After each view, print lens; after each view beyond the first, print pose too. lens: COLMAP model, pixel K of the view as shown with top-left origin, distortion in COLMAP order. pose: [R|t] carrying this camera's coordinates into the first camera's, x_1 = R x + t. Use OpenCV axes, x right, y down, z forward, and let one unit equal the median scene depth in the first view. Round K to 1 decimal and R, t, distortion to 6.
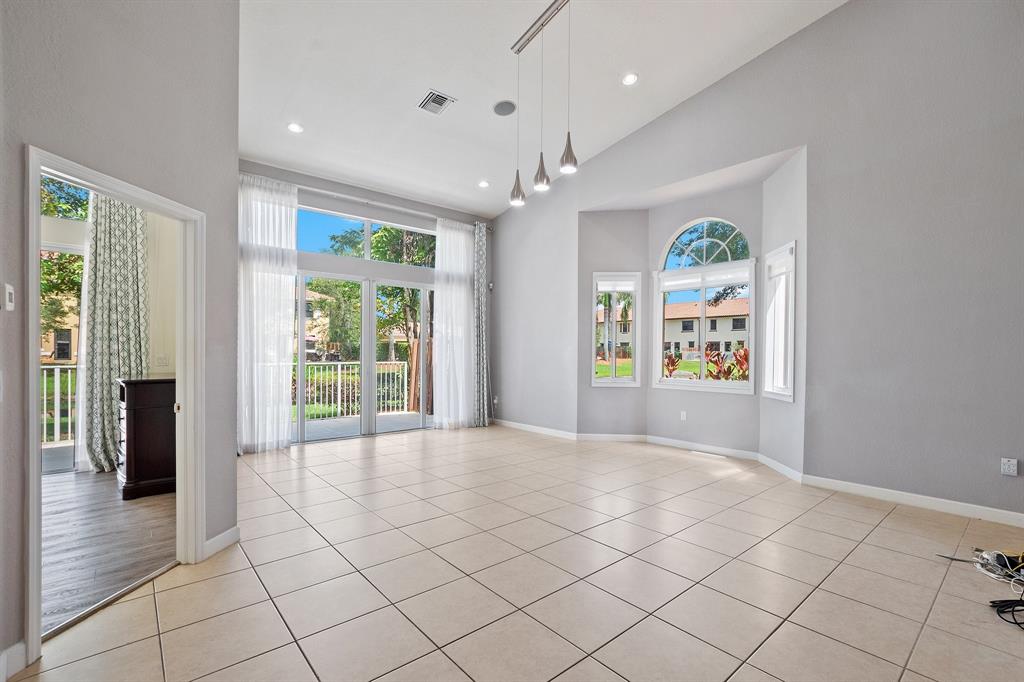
lens RADIAL K [[457.4, 0, 513.7], [0, 457.4, 343.8], [0, 0, 1]] dist [-0.026250, 0.000504]
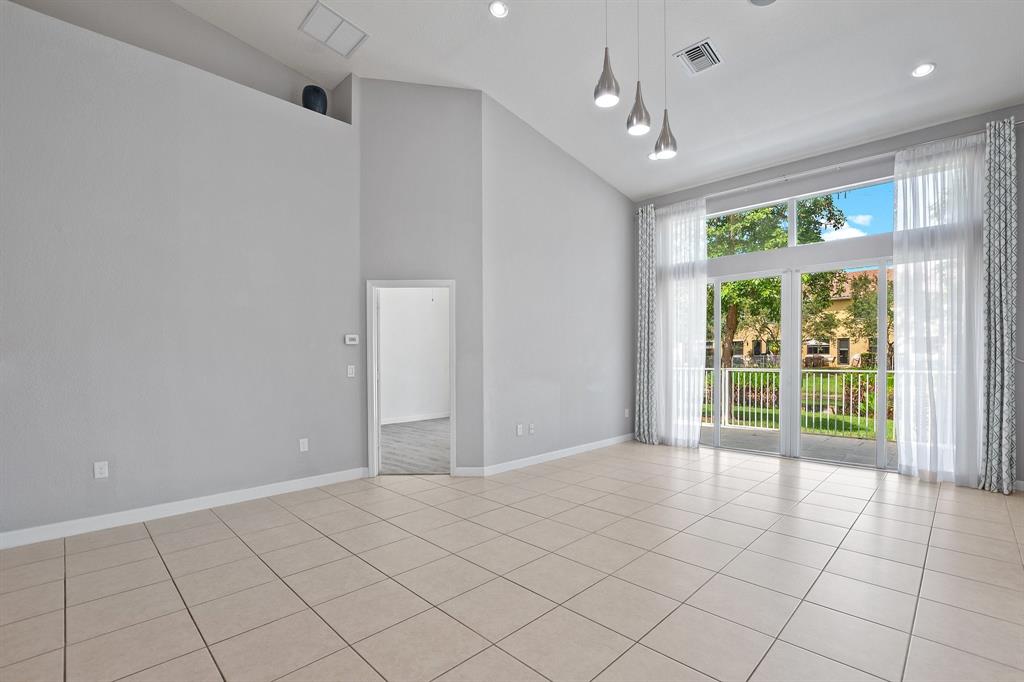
lens RADIAL K [[457.4, 0, 513.7], [0, 457.4, 343.8], [0, 0, 1]] dist [-0.026250, 0.000504]
pose [[0.081722, -0.032531, -0.996124, 0.462046], [0.023135, 0.999260, -0.030736, 0.006992], [0.996387, -0.020534, 0.082414, 0.426849]]
